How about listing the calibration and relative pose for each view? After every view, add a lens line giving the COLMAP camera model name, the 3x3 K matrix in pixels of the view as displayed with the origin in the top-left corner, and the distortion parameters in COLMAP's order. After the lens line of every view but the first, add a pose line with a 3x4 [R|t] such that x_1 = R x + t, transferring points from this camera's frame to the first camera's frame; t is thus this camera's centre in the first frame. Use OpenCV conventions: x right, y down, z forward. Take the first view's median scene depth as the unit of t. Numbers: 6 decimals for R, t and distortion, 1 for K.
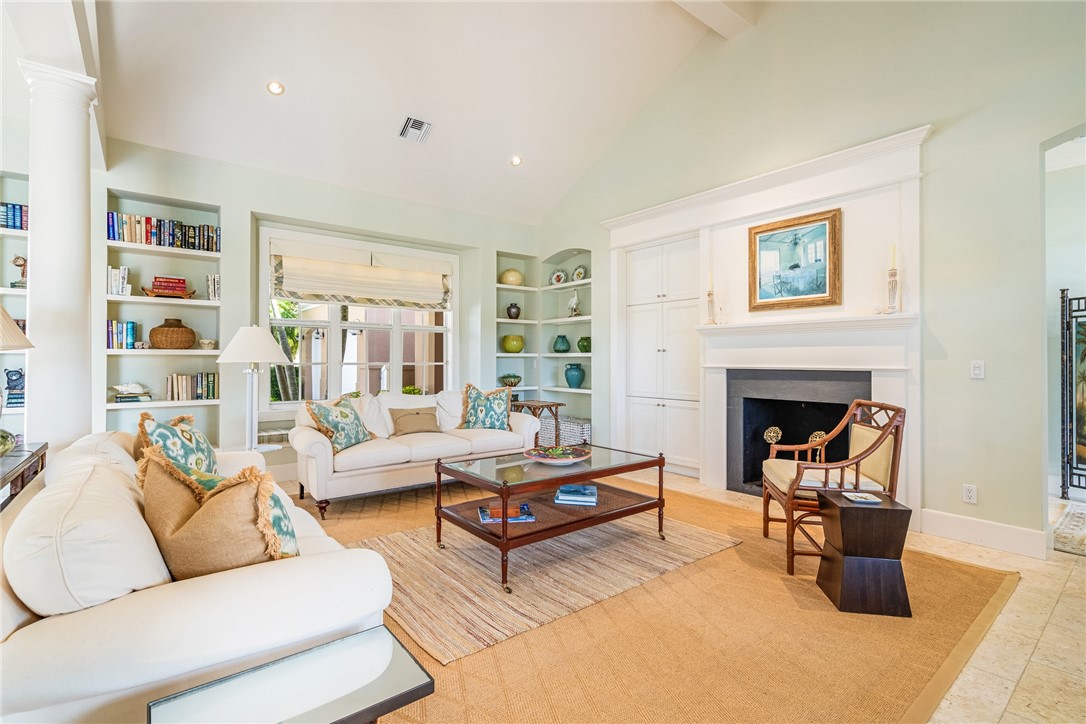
lens RADIAL K [[497.5, 0, 541.2], [0, 497.5, 360.3], [0, 0, 1]] dist [-0.005963, 0.003854]
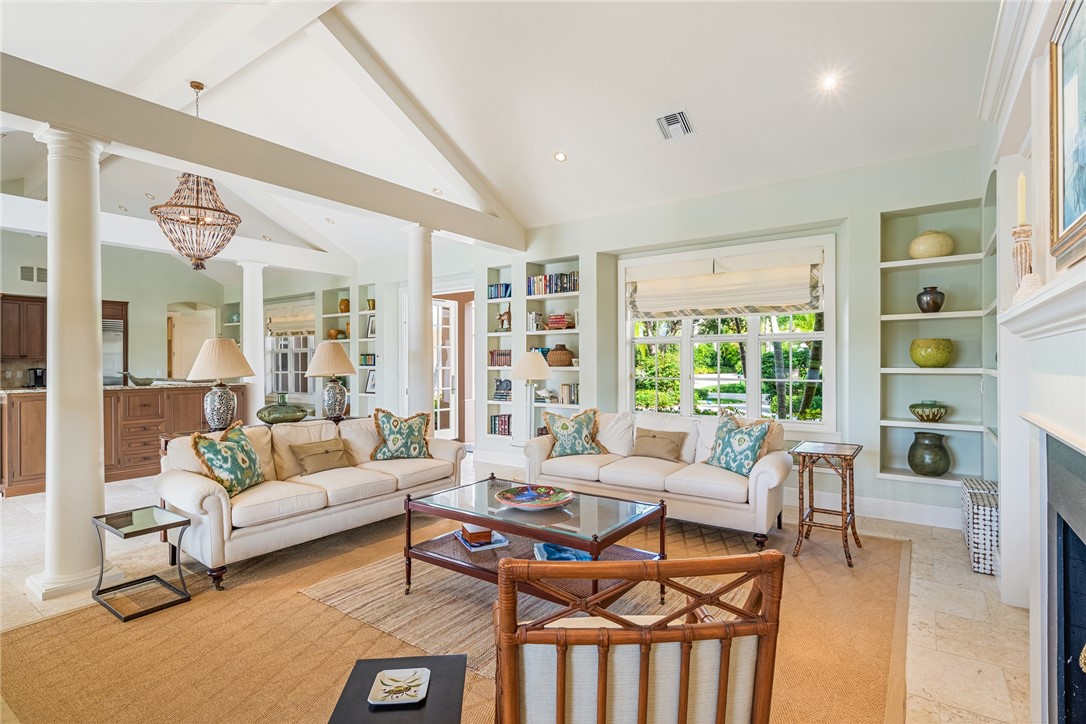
lens RADIAL K [[531.2, 0, 546.8], [0, 531.2, 364.6], [0, 0, 1]] dist [-0.000191, -0.000335]
pose [[0.284113, 0.001619, -0.958790, 0.661739], [0.001413, 0.999997, 0.002107, -0.030219], [0.958790, -0.001954, 0.284110, 0.541360]]
